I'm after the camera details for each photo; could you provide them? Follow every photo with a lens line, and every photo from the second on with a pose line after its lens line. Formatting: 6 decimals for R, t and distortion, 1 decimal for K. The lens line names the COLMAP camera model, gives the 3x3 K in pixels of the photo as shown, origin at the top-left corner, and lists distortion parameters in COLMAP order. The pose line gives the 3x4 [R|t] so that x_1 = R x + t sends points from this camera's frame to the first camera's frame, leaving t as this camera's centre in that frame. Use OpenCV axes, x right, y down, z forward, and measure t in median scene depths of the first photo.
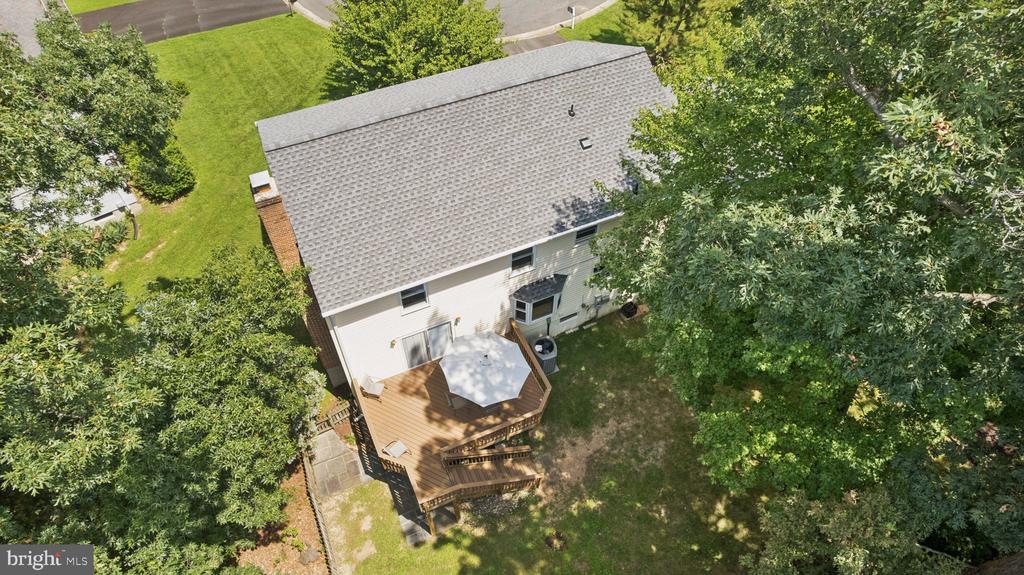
lens RADIAL K [[674.8, 0, 513.9], [0, 674.8, 286.3], [0, 0, 1]] dist [-0.008177, -0.000312]
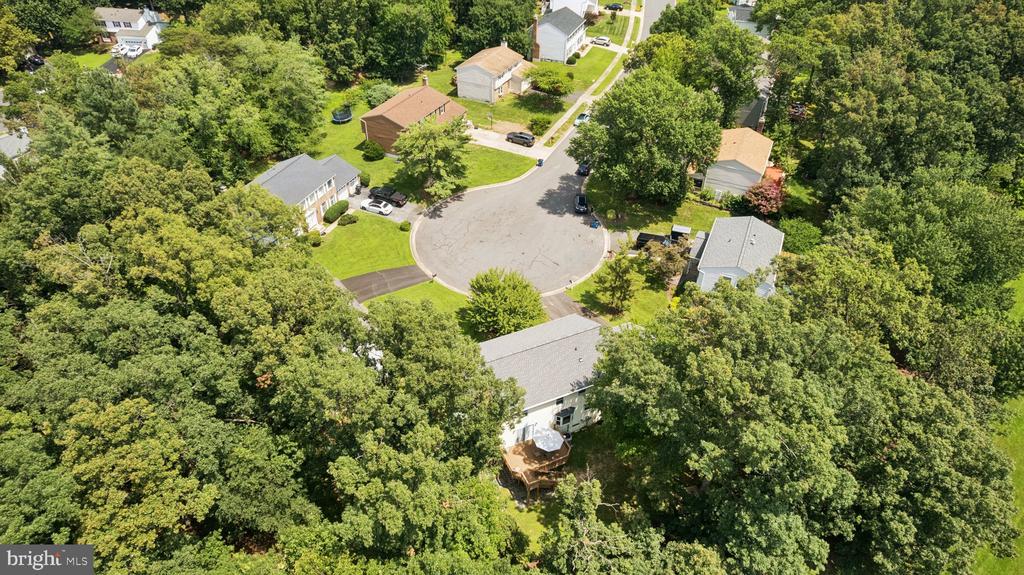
lens RADIAL K [[674.8, 0, 513.3], [0, 674.8, 290.1], [0, 0, 1]] dist [-0.008177, -0.000312]
pose [[0.999956, -0.002305, 0.009120, -0.195295], [0.004271, 0.975057, -0.221915, 0.125169], [-0.008381, 0.221944, 0.975023, -1.762913]]
